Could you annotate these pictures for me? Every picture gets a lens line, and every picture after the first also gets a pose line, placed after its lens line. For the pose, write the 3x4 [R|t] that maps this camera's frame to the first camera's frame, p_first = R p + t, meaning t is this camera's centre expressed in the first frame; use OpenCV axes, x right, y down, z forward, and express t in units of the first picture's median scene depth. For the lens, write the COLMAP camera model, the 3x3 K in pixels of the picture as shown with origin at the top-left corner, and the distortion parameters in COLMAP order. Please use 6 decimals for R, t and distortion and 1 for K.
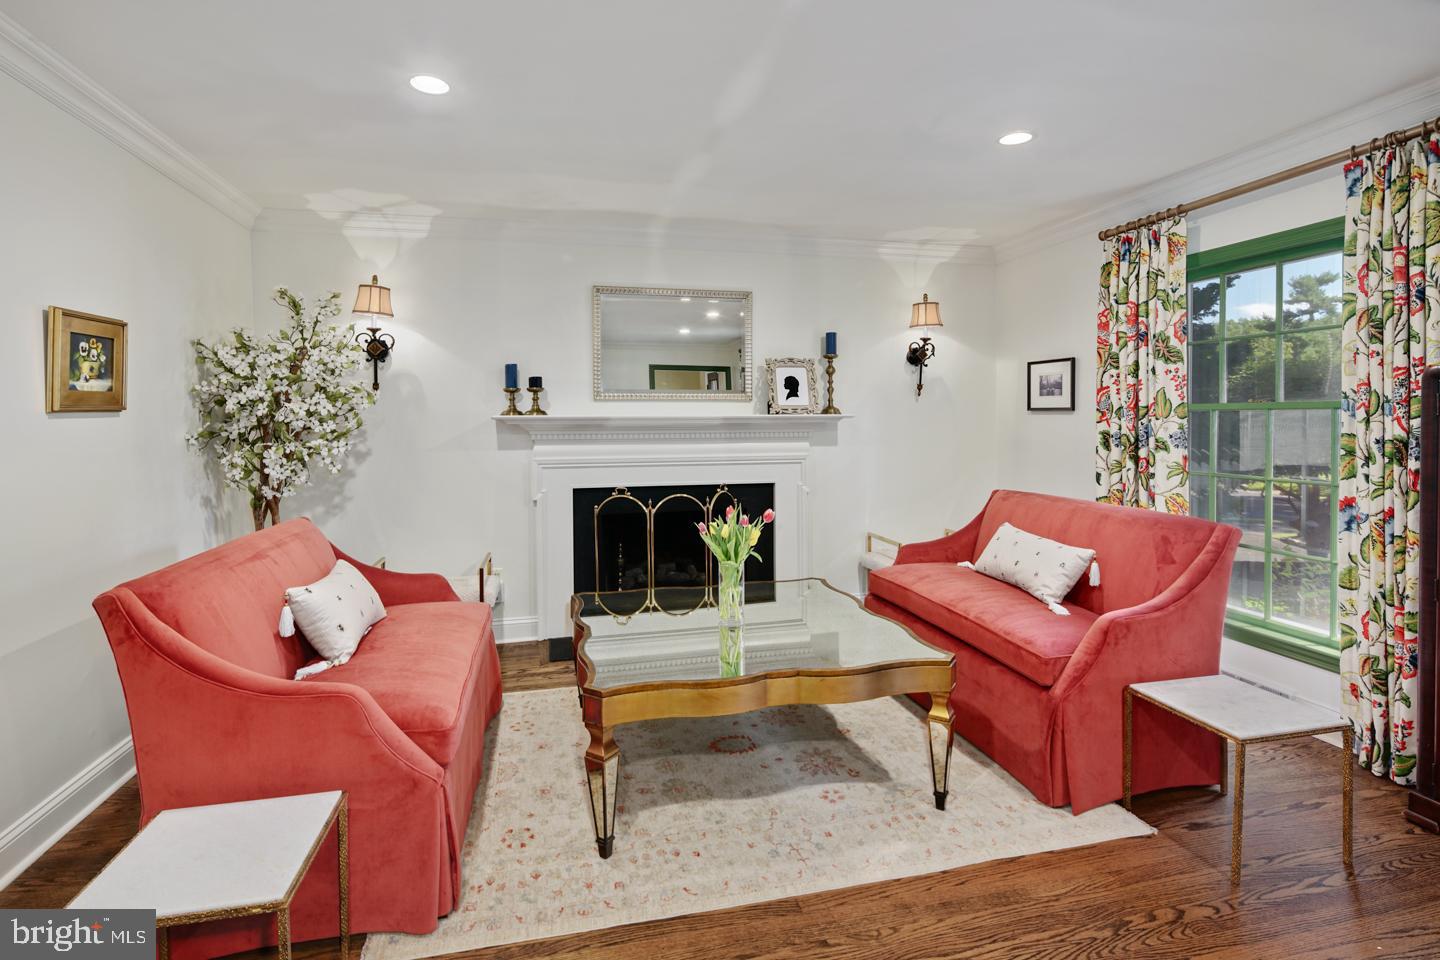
lens RADIAL K [[694.6, 0, 698.0], [0, 694.6, 429.9], [0, 0, 1]] dist [0.000565, -0.000586]
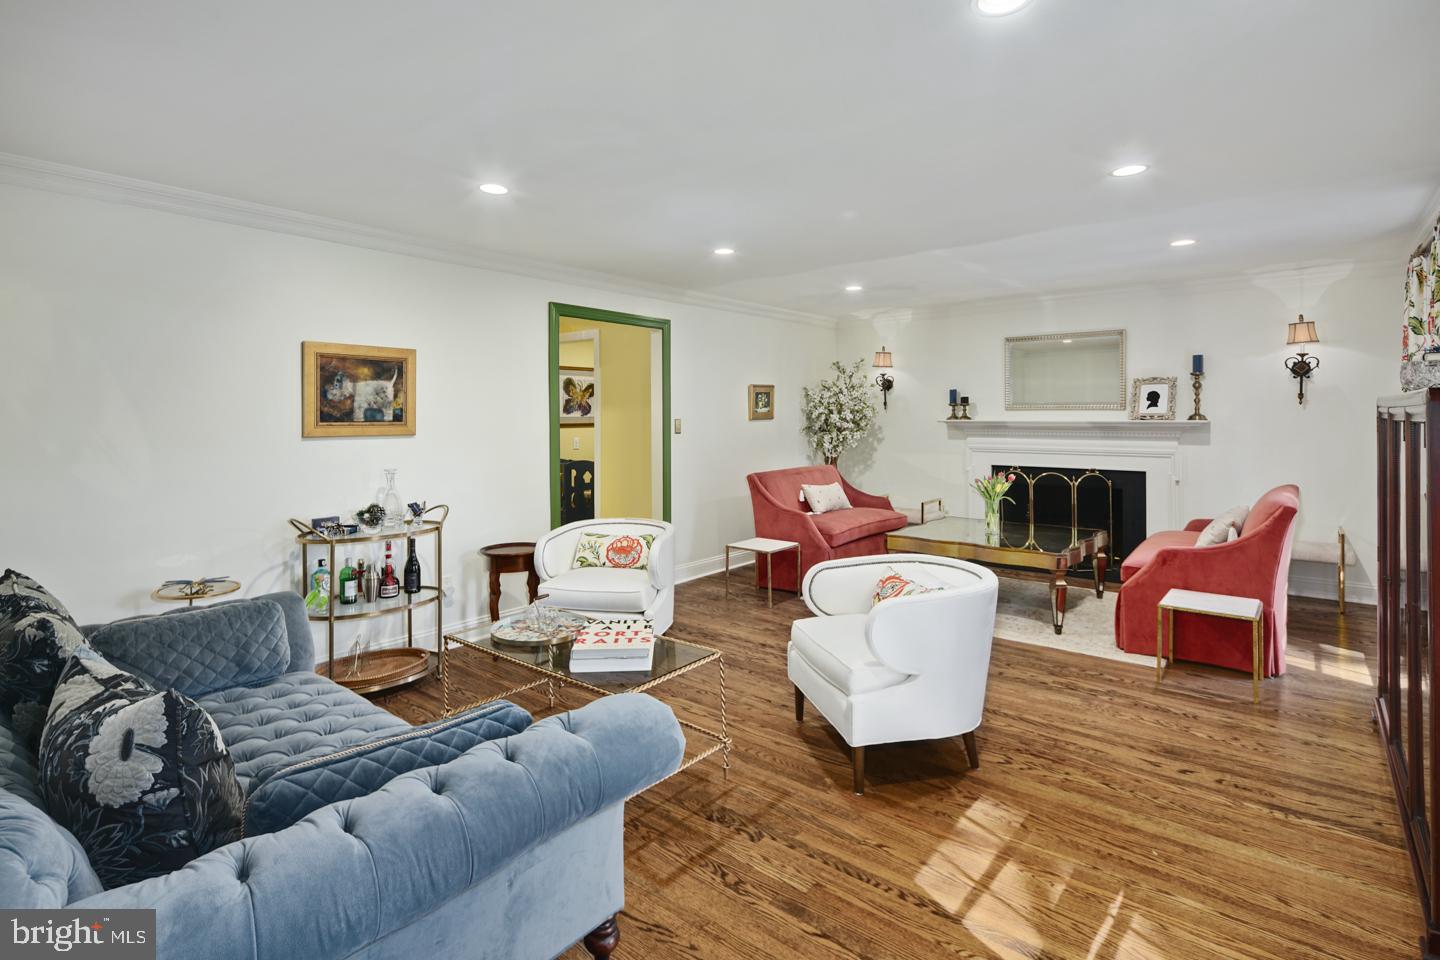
lens RADIAL K [[706.3, 0, 712.6], [0, 706.3, 433.3], [0, 0, 1]] dist [-0.000981, -0.001045]
pose [[0.606816, 0.024995, -0.794449, 0.807899], [-0.010648, 0.999671, 0.023318, -0.022551], [0.794771, -0.005690, 0.606883, -0.564223]]
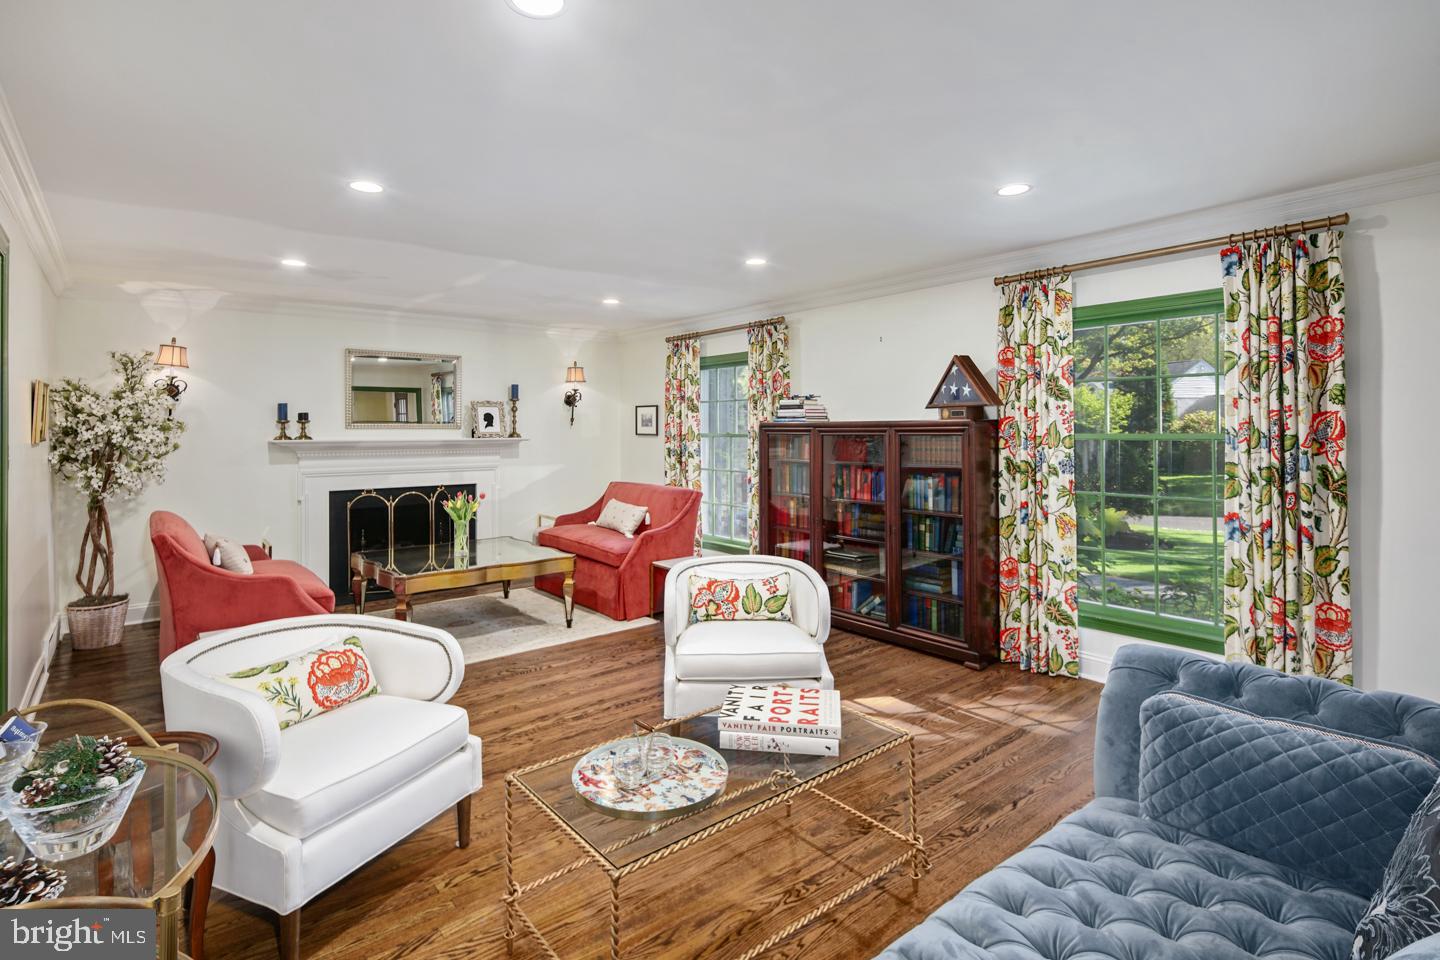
lens RADIAL K [[706.3, 0, 712.6], [0, 706.3, 433.3], [0, 0, 1]] dist [-0.000981, -0.001045]
pose [[0.893066, 0.000187, 0.449926, -0.144037], [0.005365, 0.999924, -0.011065, -0.014677], [-0.449894, 0.012296, 0.892997, -0.706273]]
